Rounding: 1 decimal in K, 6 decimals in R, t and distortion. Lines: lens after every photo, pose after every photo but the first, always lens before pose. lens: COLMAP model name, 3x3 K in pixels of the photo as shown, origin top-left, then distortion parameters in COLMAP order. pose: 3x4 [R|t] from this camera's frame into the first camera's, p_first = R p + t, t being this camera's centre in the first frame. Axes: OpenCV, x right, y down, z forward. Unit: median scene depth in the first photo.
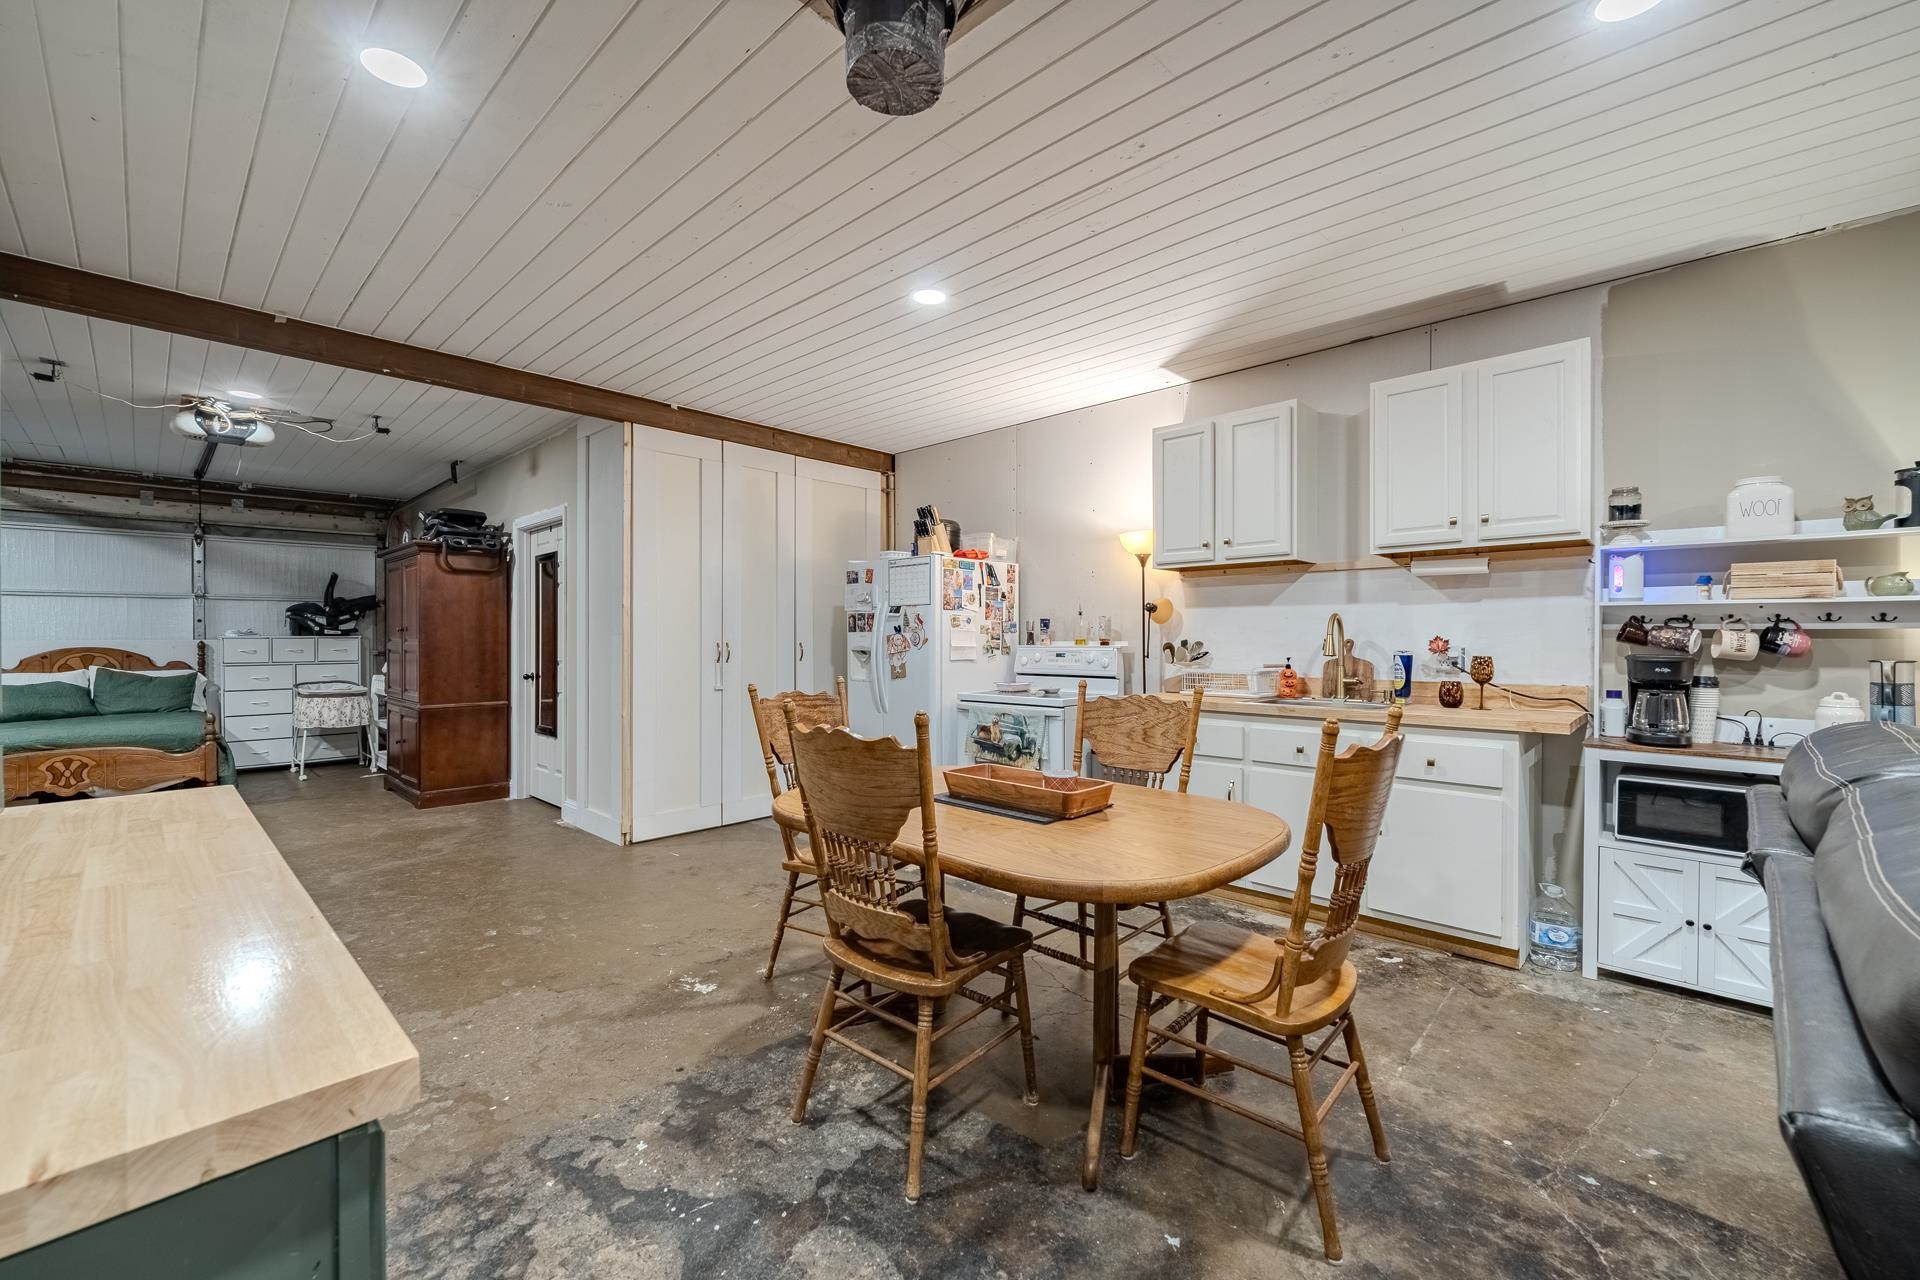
lens RADIAL K [[772.4, 0, 957.1], [0, 772.4, 643.4], [0, 0, 1]] dist [-0.001162, -0.000348]
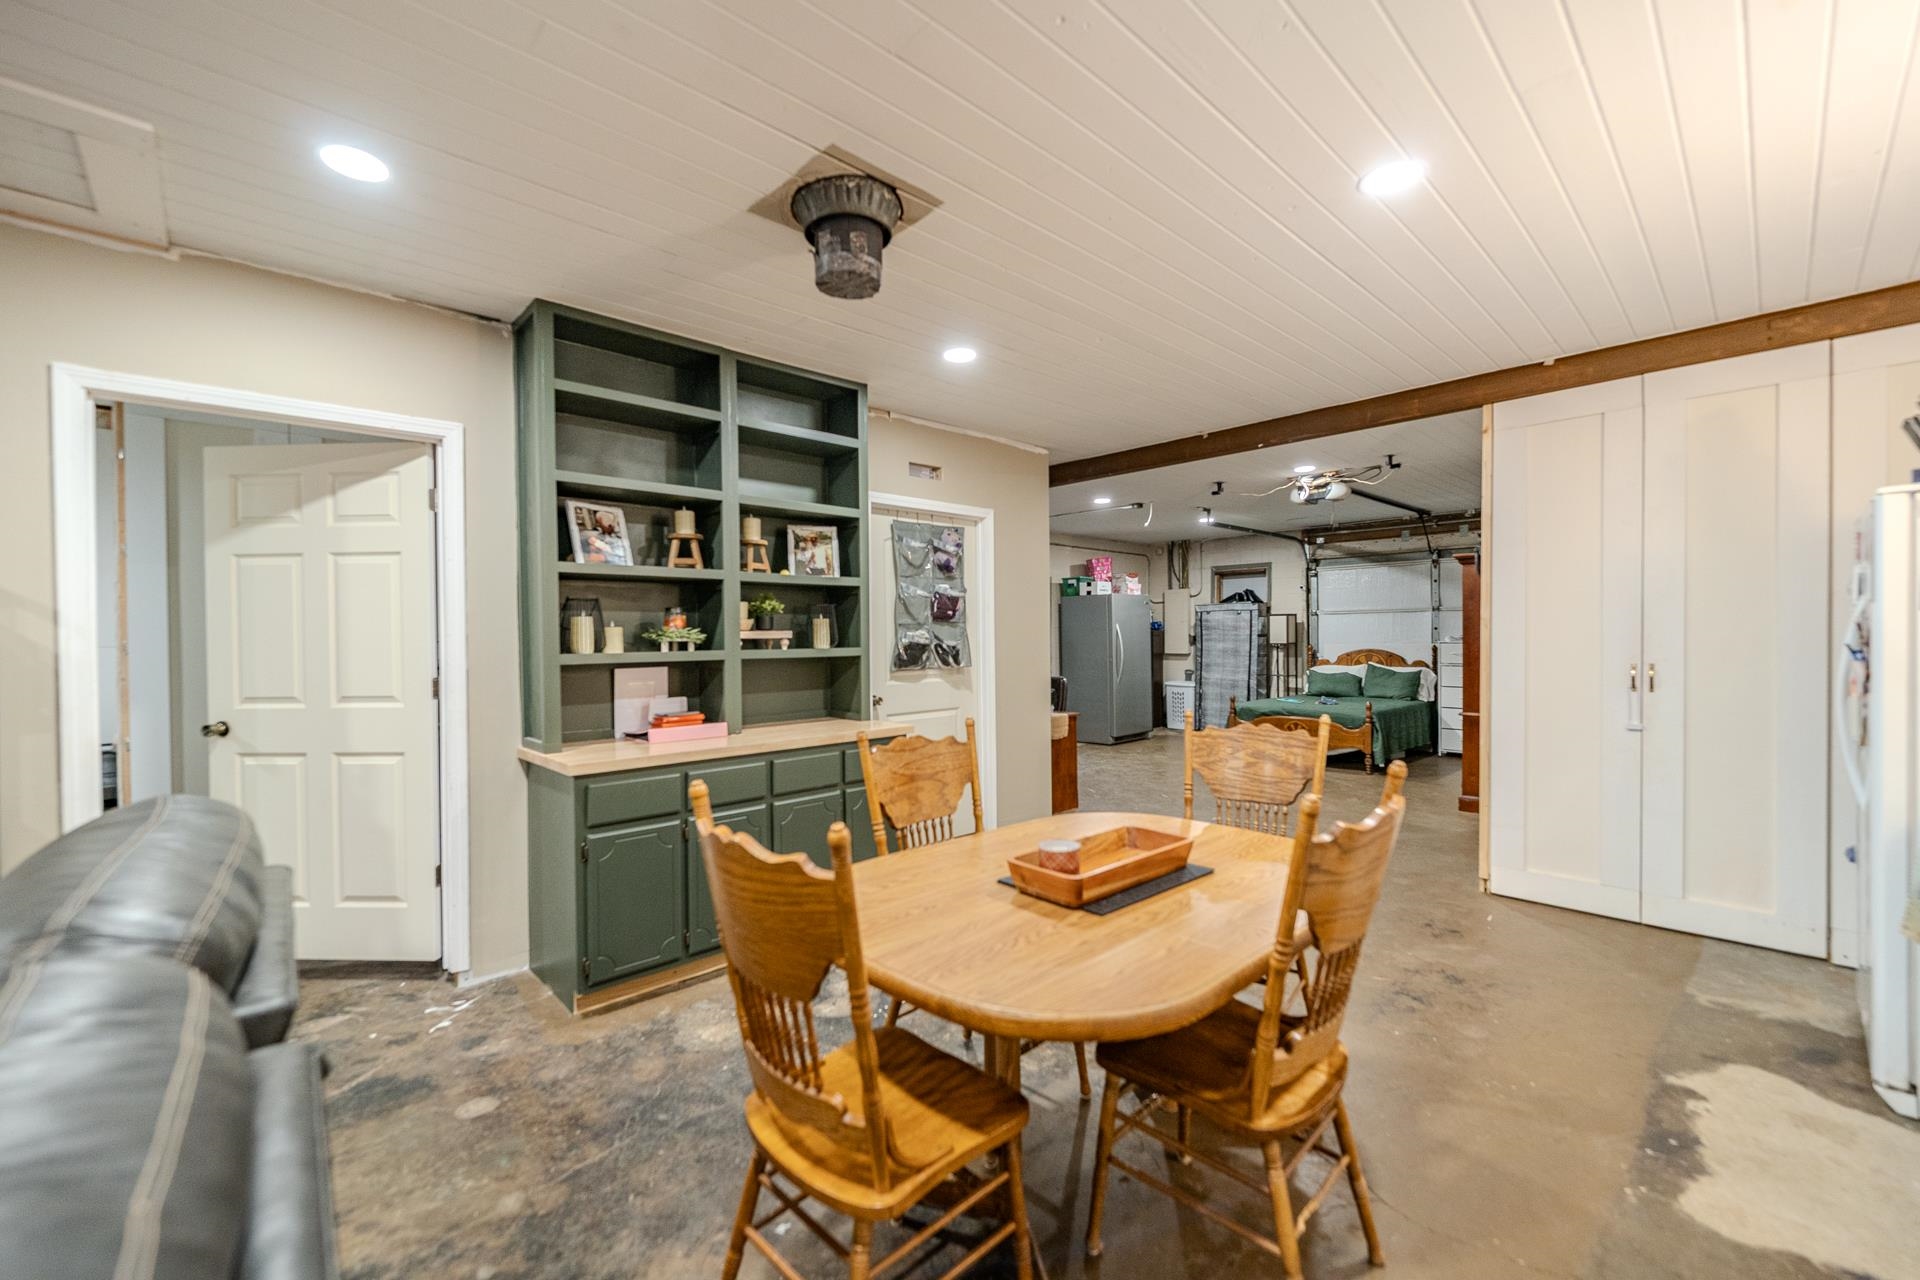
lens RADIAL K [[778.3, 0, 957.4], [0, 778.3, 643.7], [0, 0, 1]] dist [0.000693, -0.000622]
pose [[-0.056121, 0.011955, -0.998352, 0.581732], [-0.000353, 0.999928, 0.011993, -0.035708], [0.998424, 0.001025, -0.056113, 0.555743]]
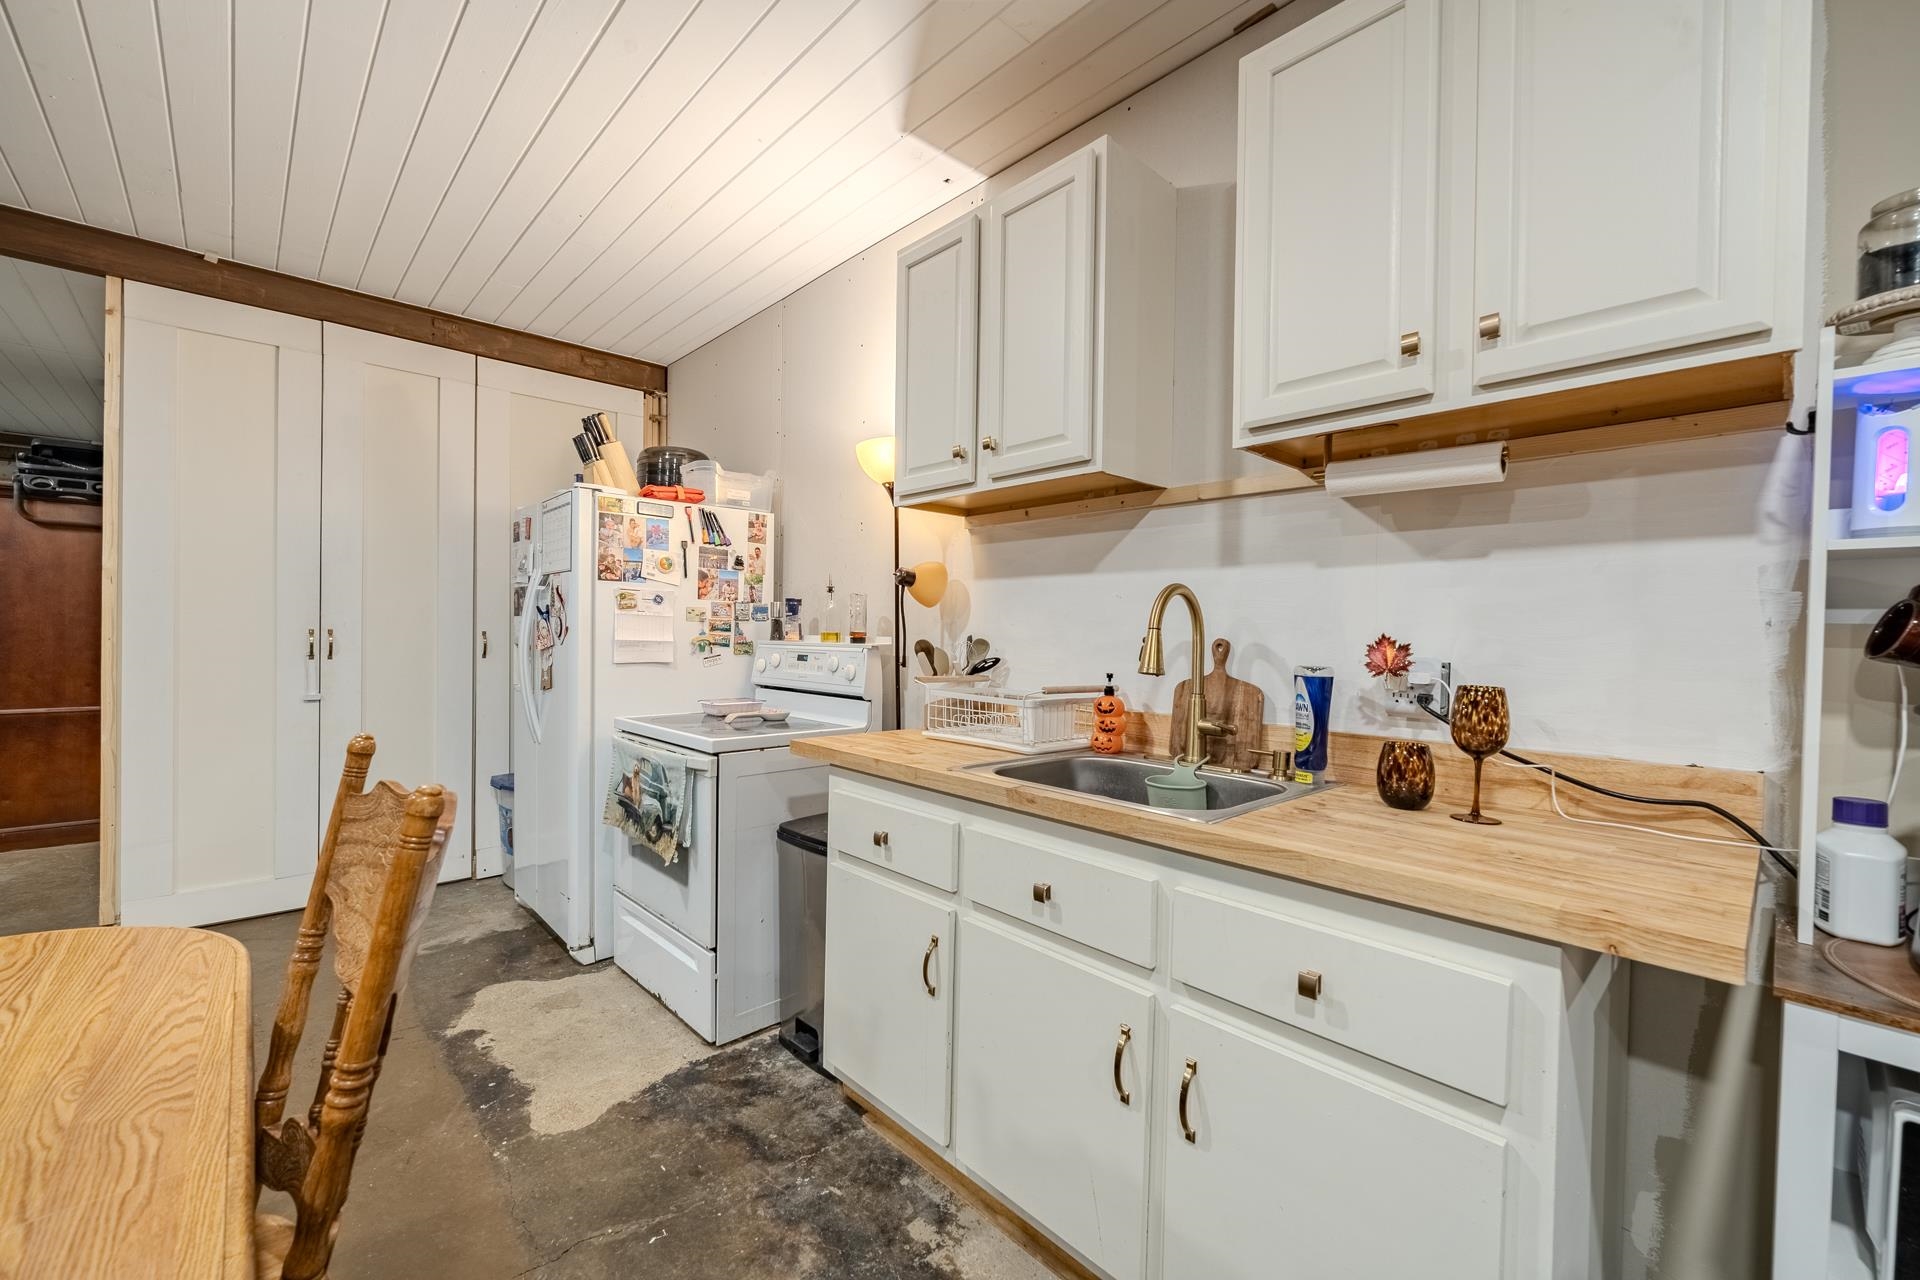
lens RADIAL K [[772.4, 0, 957.1], [0, 772.4, 643.4], [0, 0, 1]] dist [-0.001162, -0.000348]
pose [[0.997944, 0.017254, -0.061725, 0.371294], [-0.016796, 0.999827, 0.007933, -0.003900], [0.061851, -0.006880, 0.998062, 0.500129]]
